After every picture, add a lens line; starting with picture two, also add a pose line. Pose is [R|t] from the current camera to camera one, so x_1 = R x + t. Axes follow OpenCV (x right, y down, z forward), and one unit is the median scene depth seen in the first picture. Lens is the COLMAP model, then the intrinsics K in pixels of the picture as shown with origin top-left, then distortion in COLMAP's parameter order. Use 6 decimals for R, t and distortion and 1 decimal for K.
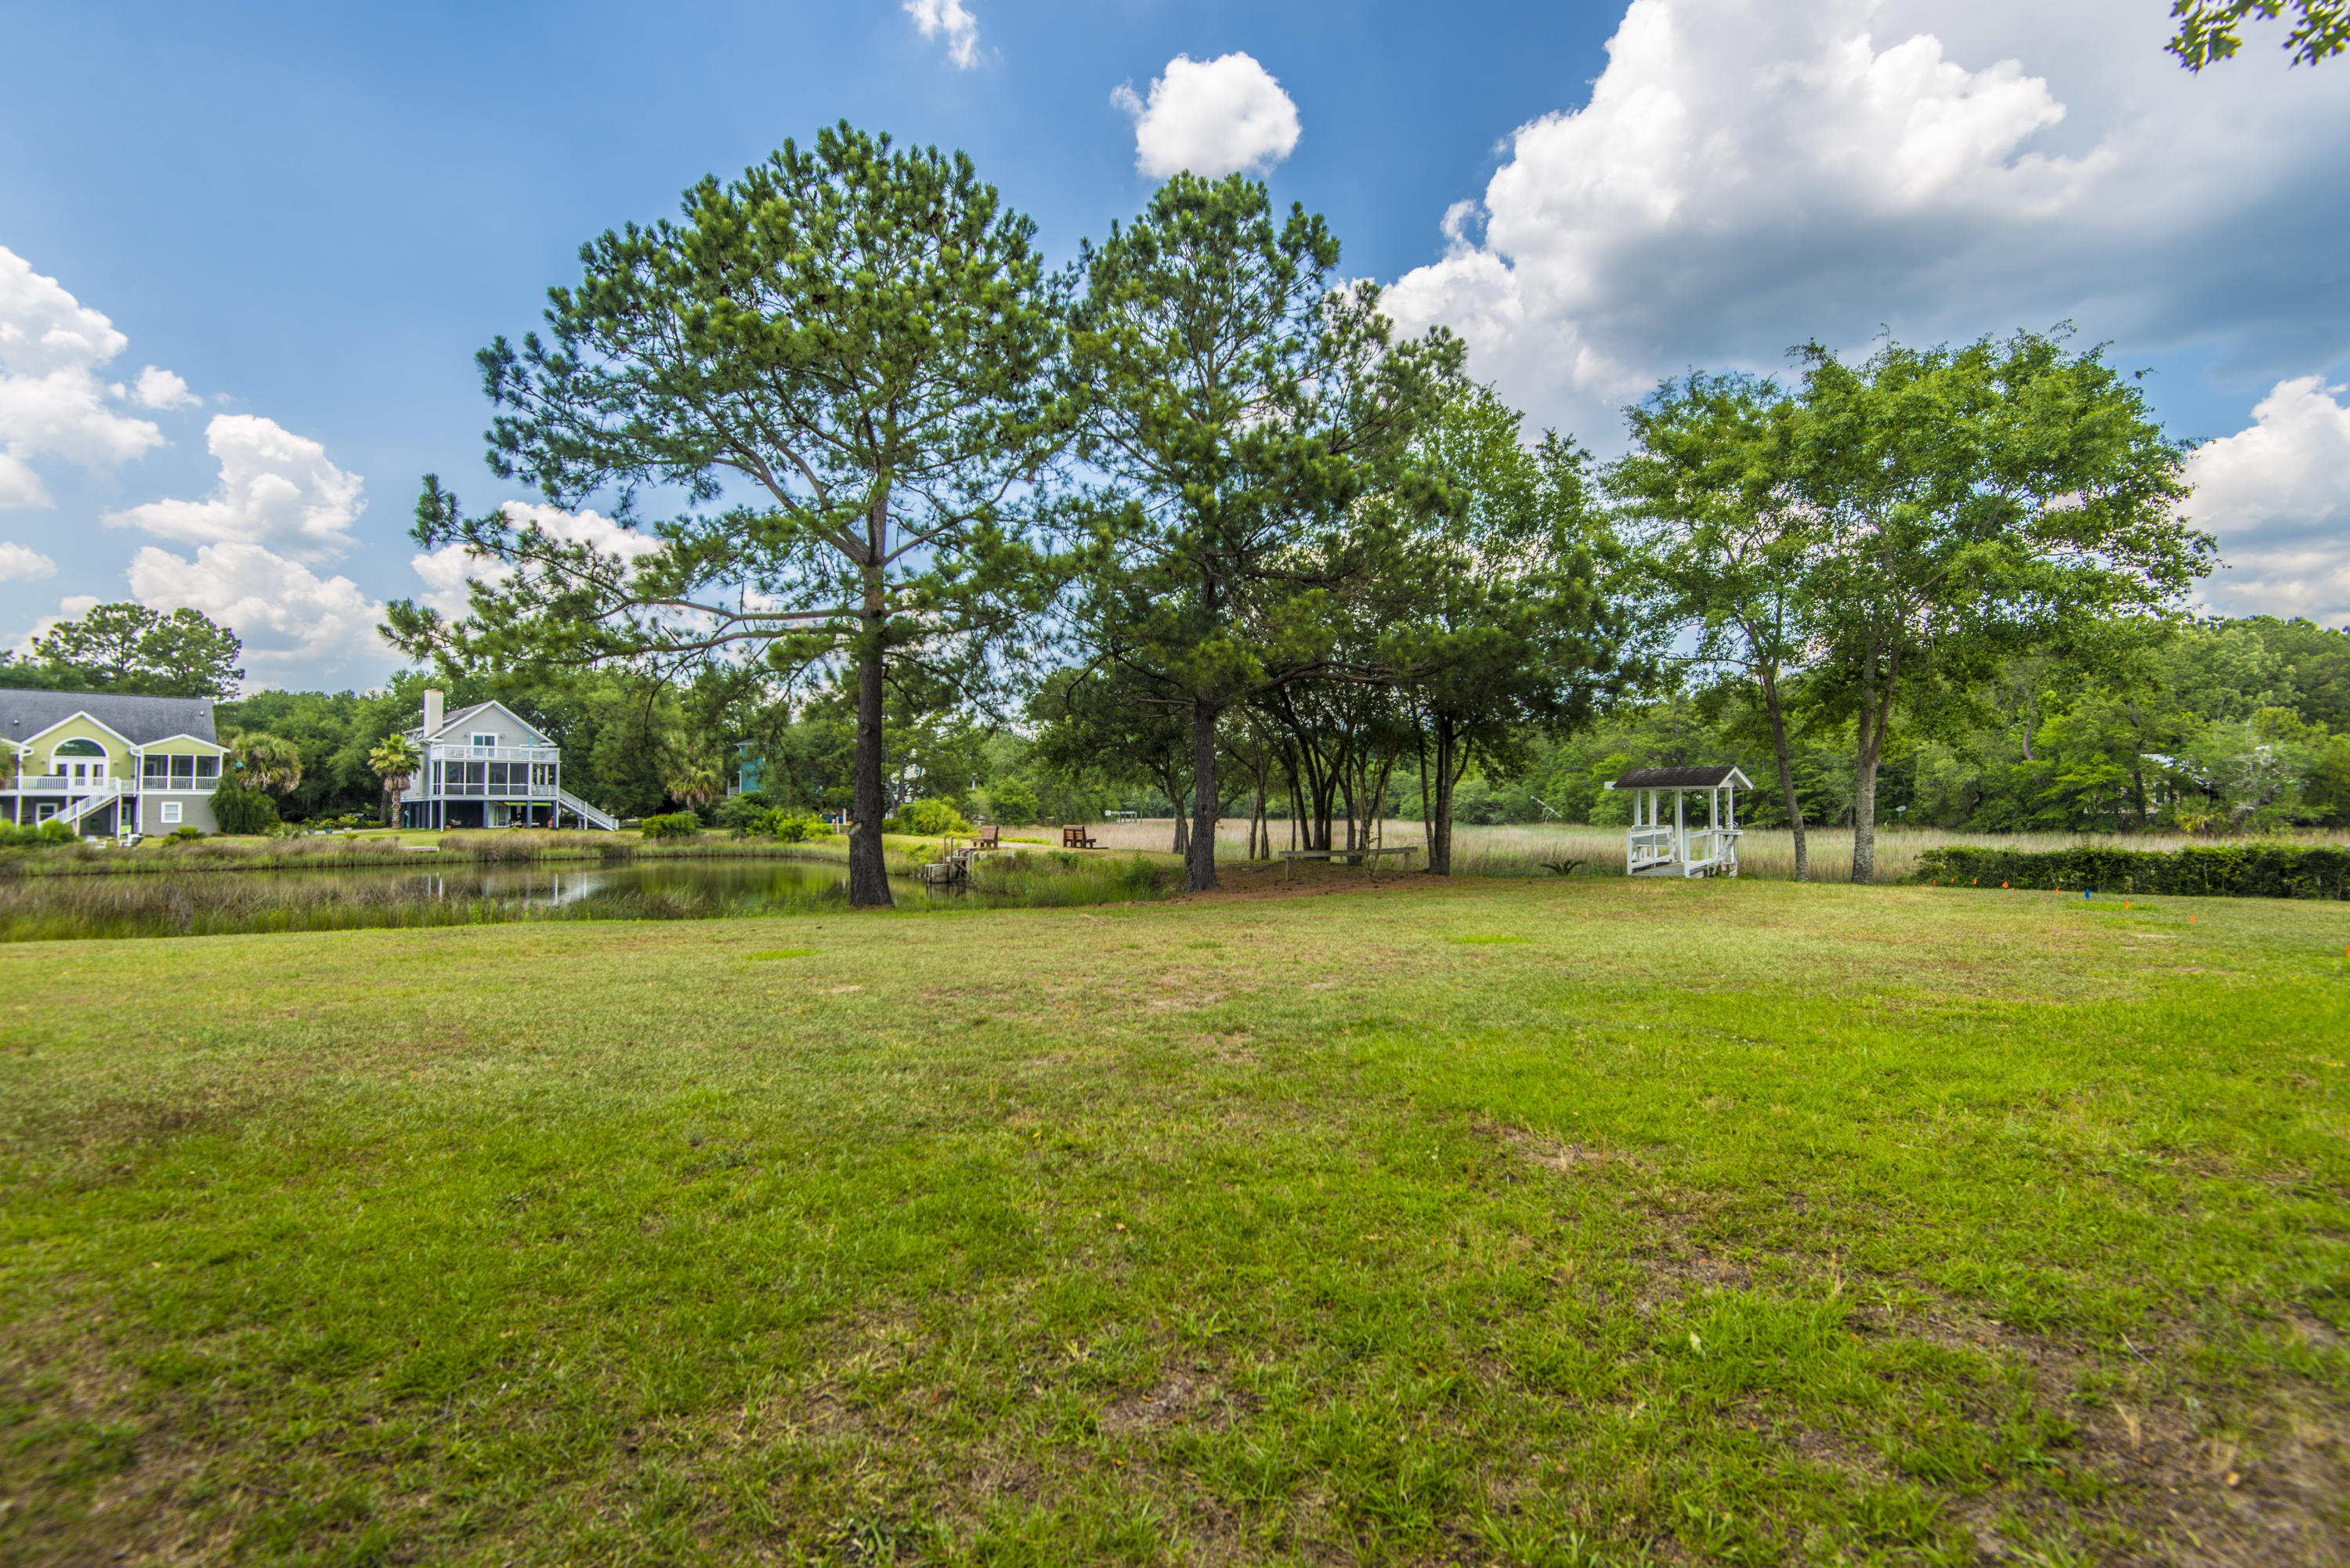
lens RADIAL K [[1059.1, 0, 1175.1], [0, 1059.1, 778.1], [0, 0, 1]] dist [0.026426, -0.016913]
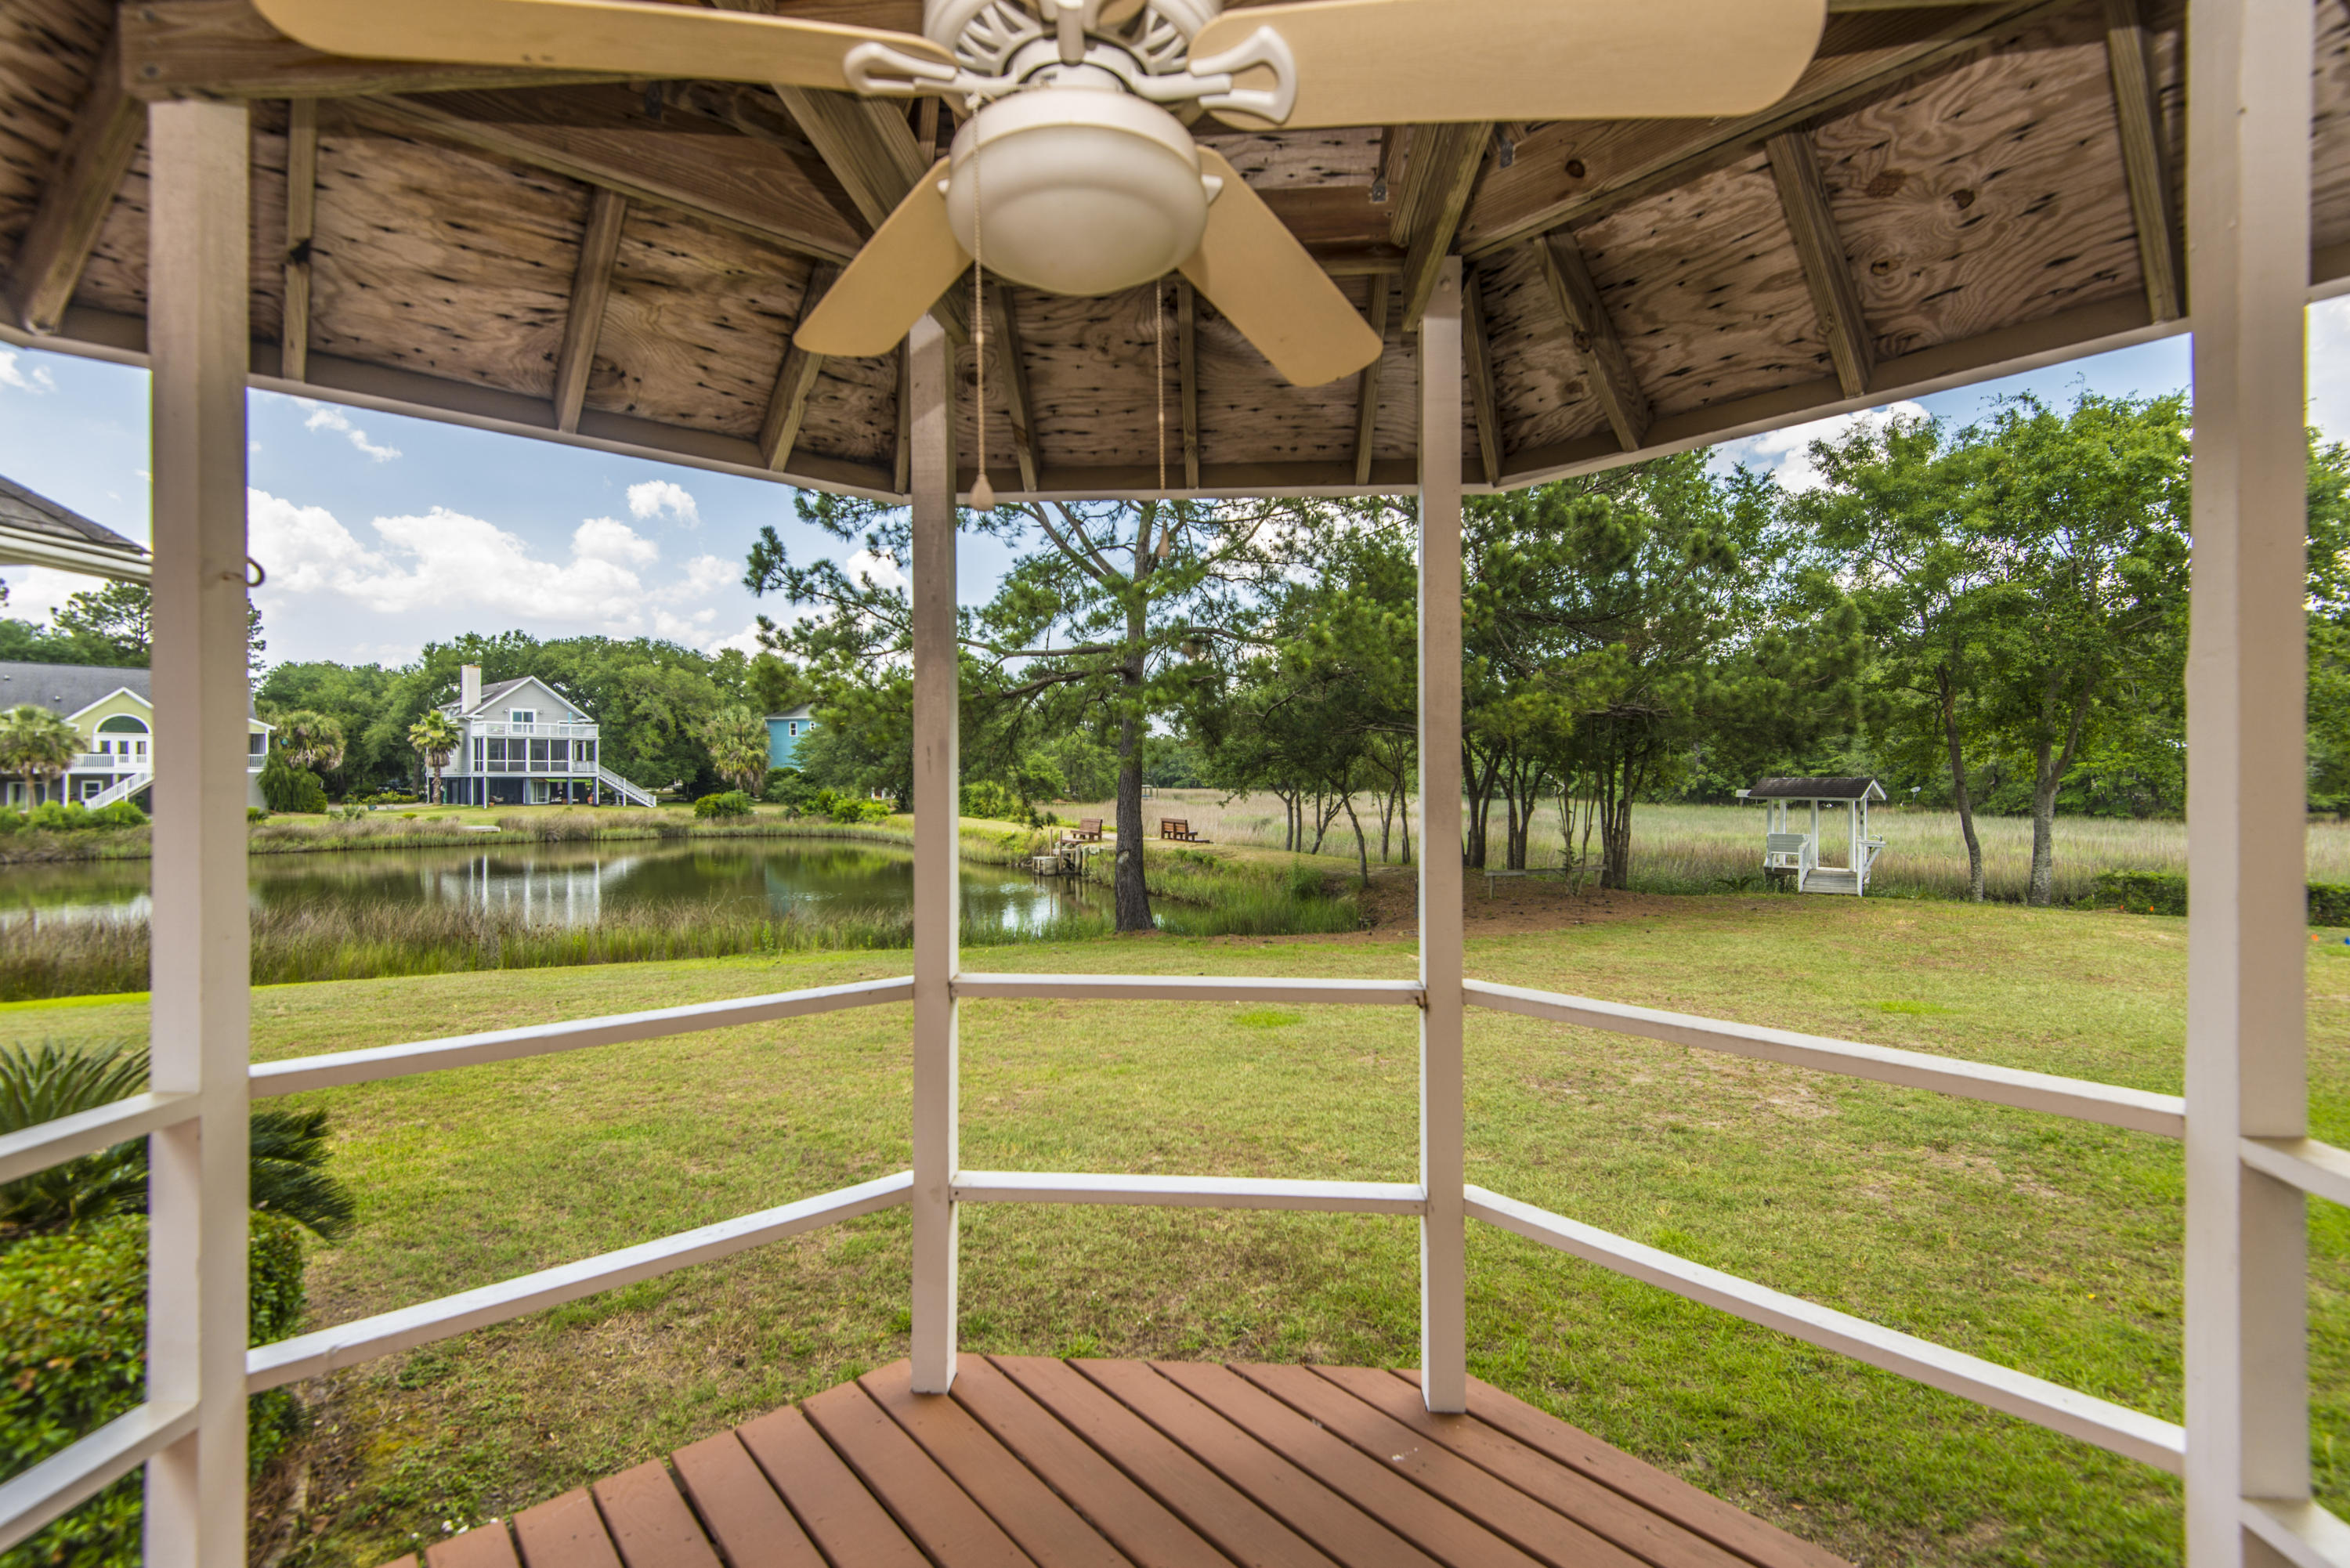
lens RADIAL K [[1059.1, 0, 1175.1], [0, 1059.1, 778.1], [0, 0, 1]] dist [0.026426, -0.016913]
pose [[0.999716, 0.005063, 0.023284, -0.073411], [-0.005844, 0.999418, 0.033595, -0.017428], [-0.023100, -0.033722, 0.999164, -0.011572]]
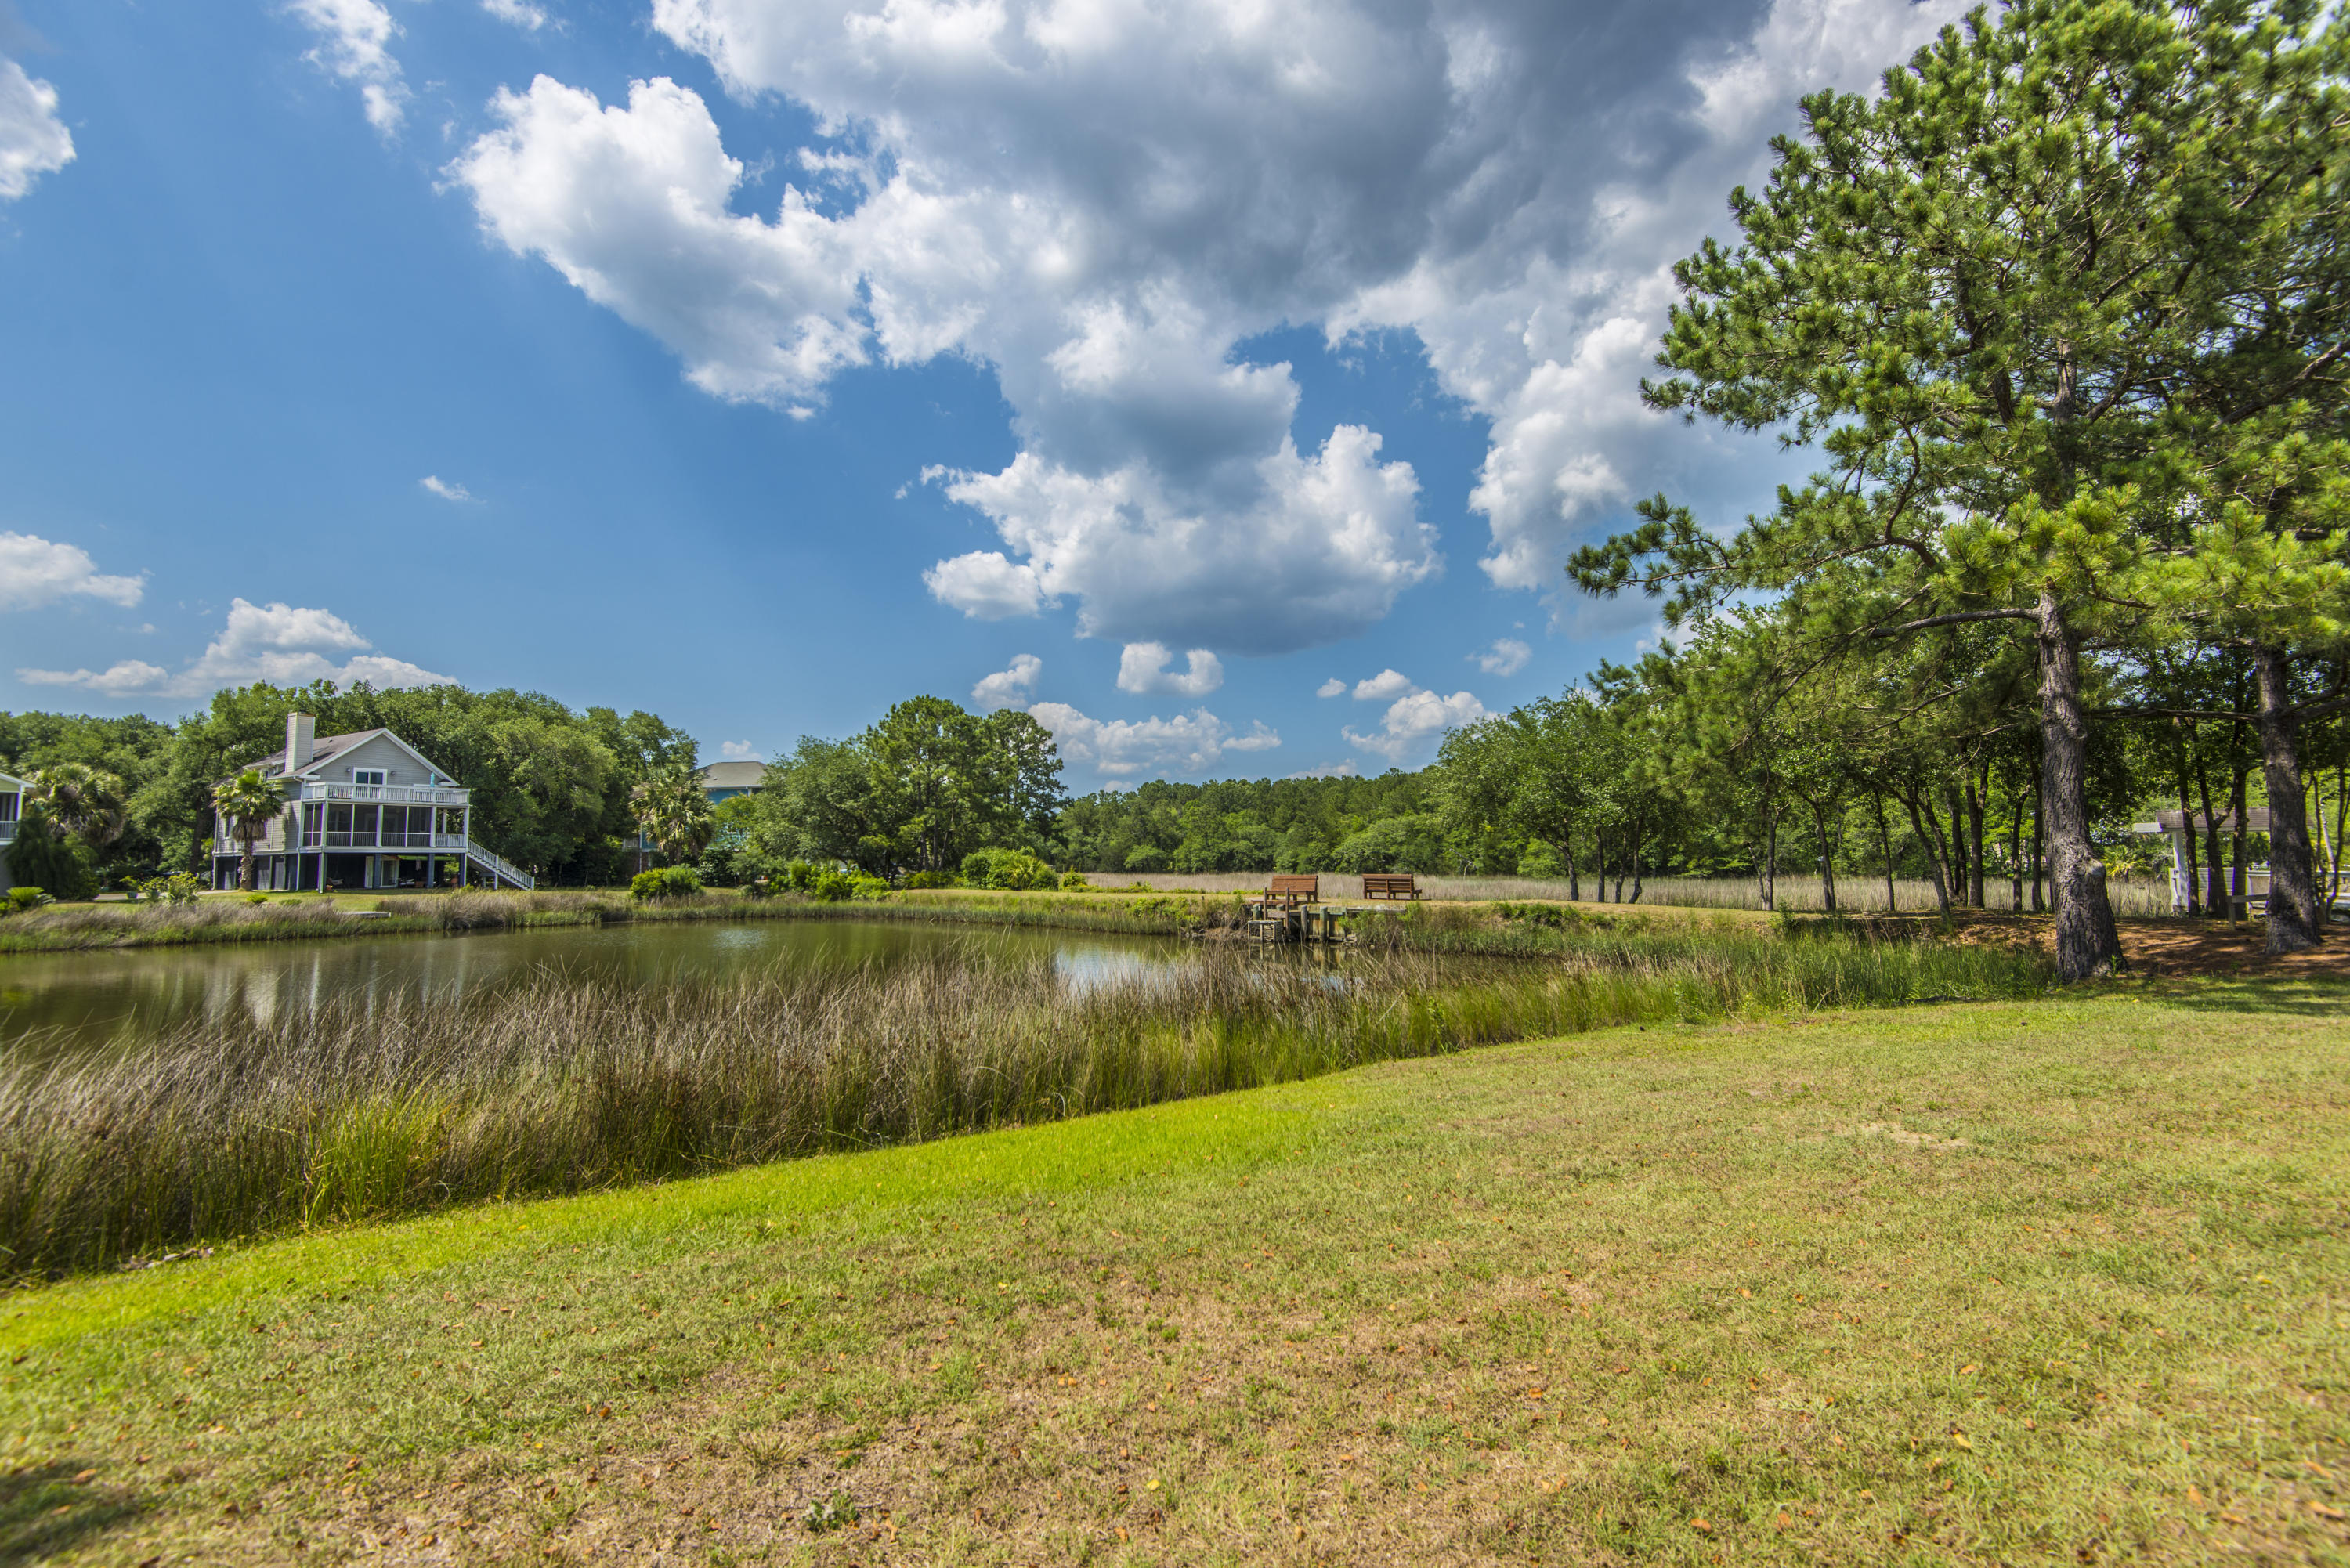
lens RADIAL K [[1059.1, 0, 1175.1], [0, 1059.1, 778.1], [0, 0, 1]] dist [0.026426, -0.016913]
pose [[0.973366, 0.012847, 0.228895, -0.288437], [-0.000659, 0.998581, -0.053241, 0.007978], [-0.229254, 0.051672, 0.971994, 0.102784]]
